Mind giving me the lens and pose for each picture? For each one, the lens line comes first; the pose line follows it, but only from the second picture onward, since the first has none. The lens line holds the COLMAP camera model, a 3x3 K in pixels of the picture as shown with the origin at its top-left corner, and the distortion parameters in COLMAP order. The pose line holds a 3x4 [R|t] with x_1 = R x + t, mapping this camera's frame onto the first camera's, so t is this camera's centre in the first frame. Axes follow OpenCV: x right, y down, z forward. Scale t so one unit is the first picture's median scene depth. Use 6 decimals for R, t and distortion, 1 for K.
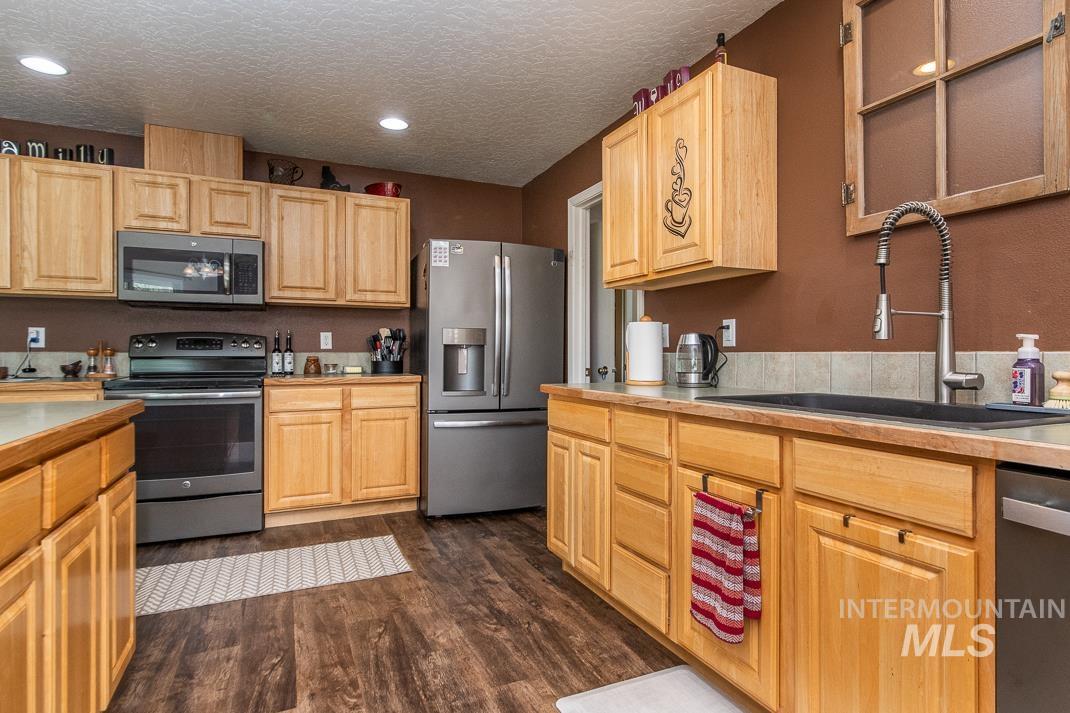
lens RADIAL K [[580.3, 0, 554.0], [0, 580.3, 353.5], [0, 0, 1]] dist [0.016986, -0.005660]
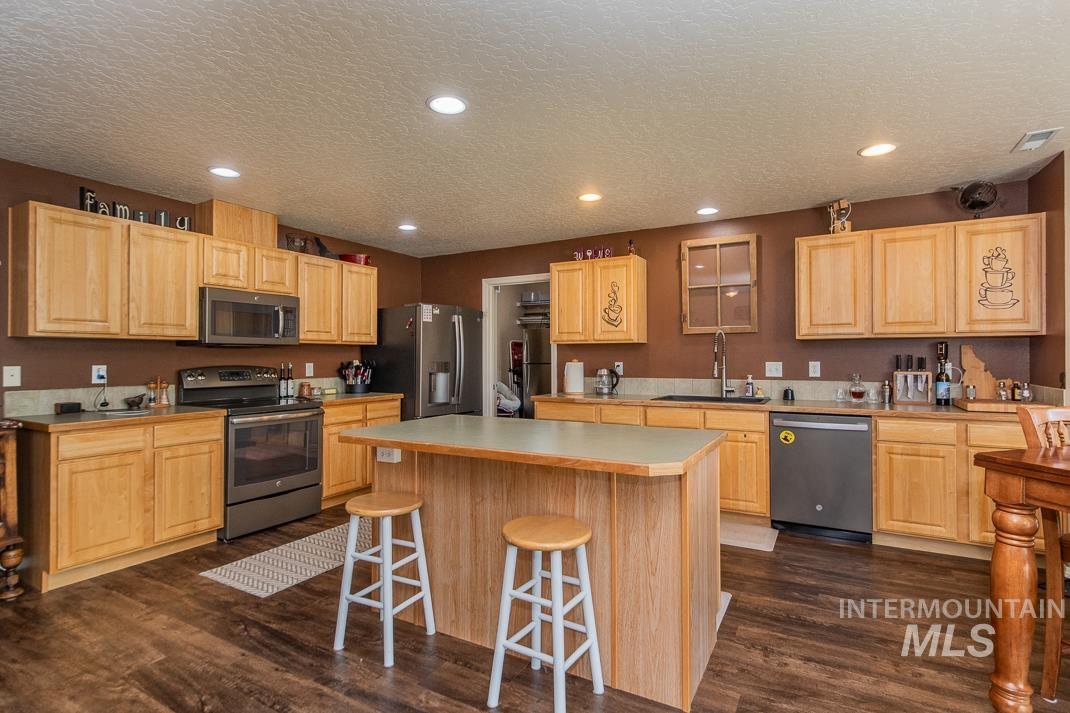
lens RADIAL K [[527.9, 0, 533.8], [0, 527.9, 357.8], [0, 0, 1]] dist [0.010681, -0.008747]
pose [[0.810922, -0.003575, 0.585143, -0.841854], [0.003672, 0.999993, 0.001021, -0.059818], [-0.585142, 0.001321, 0.810929, -0.309137]]
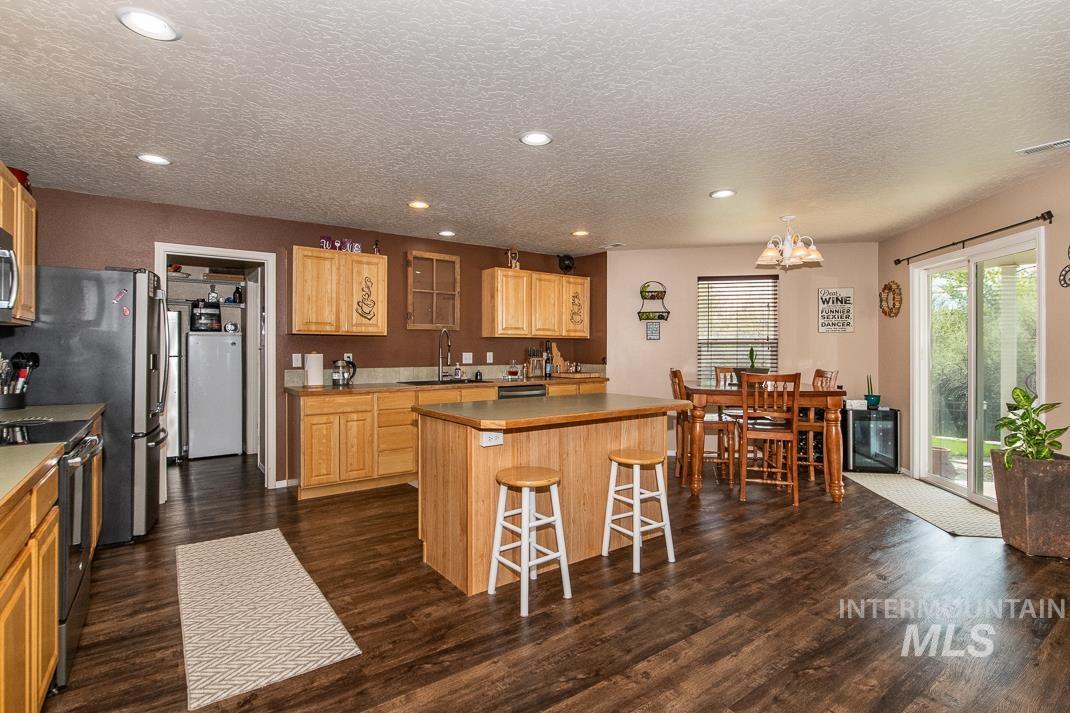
lens RADIAL K [[527.9, 0, 530.2], [0, 527.9, 346.1], [0, 0, 1]] dist [0.010681, -0.008747]
pose [[-0.193454, 0.003381, 0.981104, -1.388610], [-0.001914, 0.999991, -0.003823, -0.061773], [-0.981107, -0.002618, -0.193446, 0.542090]]
